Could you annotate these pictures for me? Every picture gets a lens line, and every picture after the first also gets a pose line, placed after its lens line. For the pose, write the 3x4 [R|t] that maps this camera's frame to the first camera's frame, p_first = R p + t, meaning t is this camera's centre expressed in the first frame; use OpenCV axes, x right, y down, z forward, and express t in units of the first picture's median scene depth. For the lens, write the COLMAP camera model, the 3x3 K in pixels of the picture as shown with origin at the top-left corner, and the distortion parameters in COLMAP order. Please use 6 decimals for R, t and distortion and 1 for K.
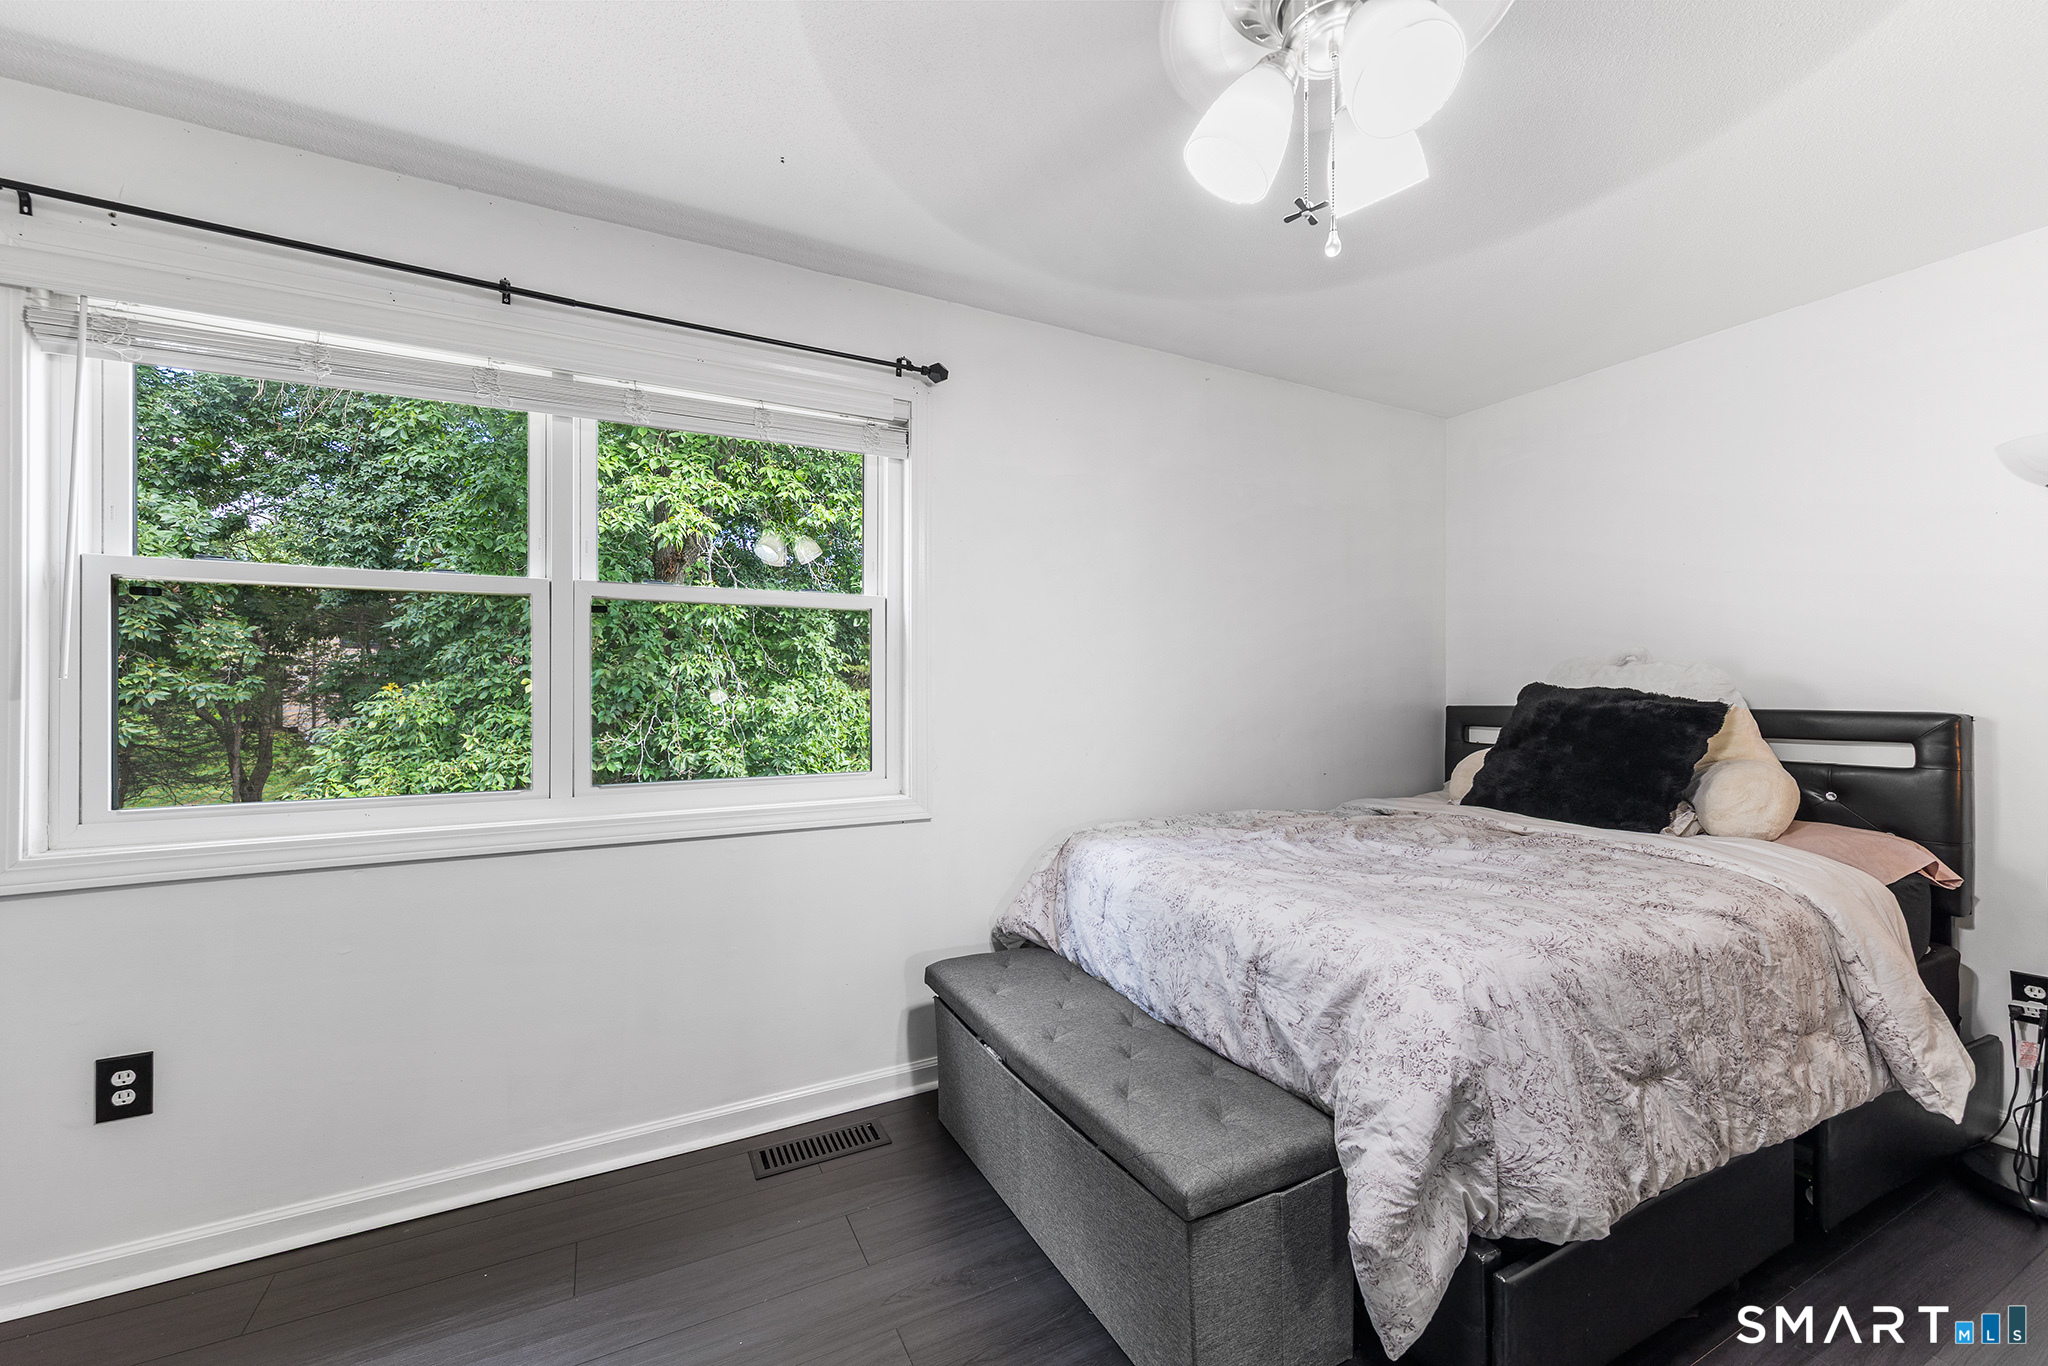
lens RADIAL K [[796.2, 0, 1021.6], [0, 796.2, 684.8], [0, 0, 1]] dist [0.004408, -0.001132]
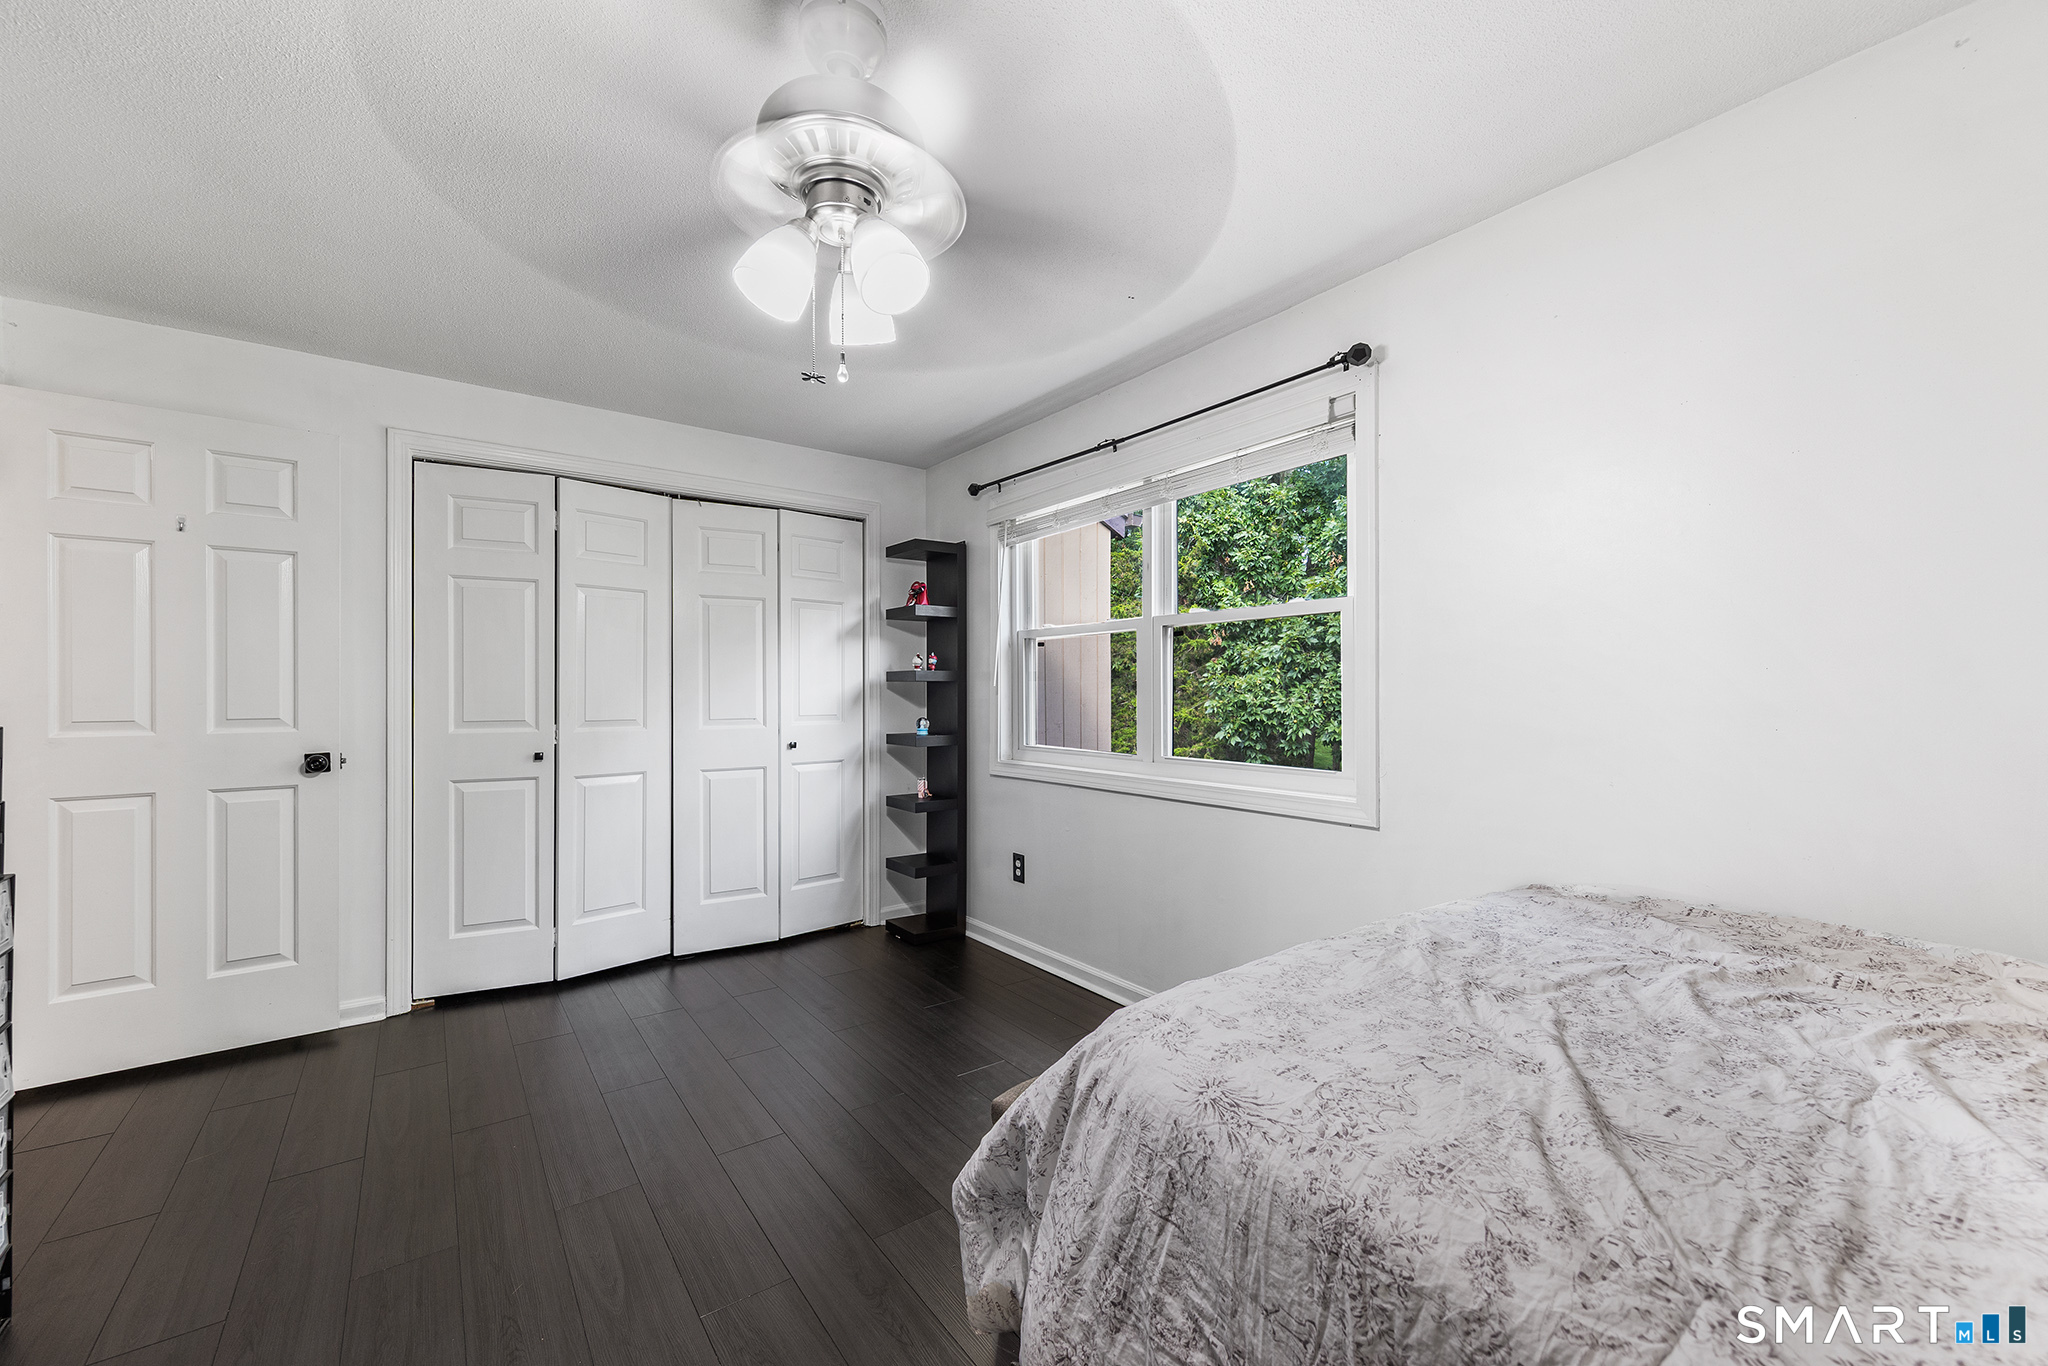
lens RADIAL K [[796.2, 0, 1022.6], [0, 796.2, 685.7], [0, 0, 1]] dist [0.004408, -0.001132]
pose [[0.174982, -0.003570, -0.984565, 1.071358], [0.013222, 0.999912, -0.001276, -0.004051], [0.984483, -0.012794, 0.175014, 0.622568]]
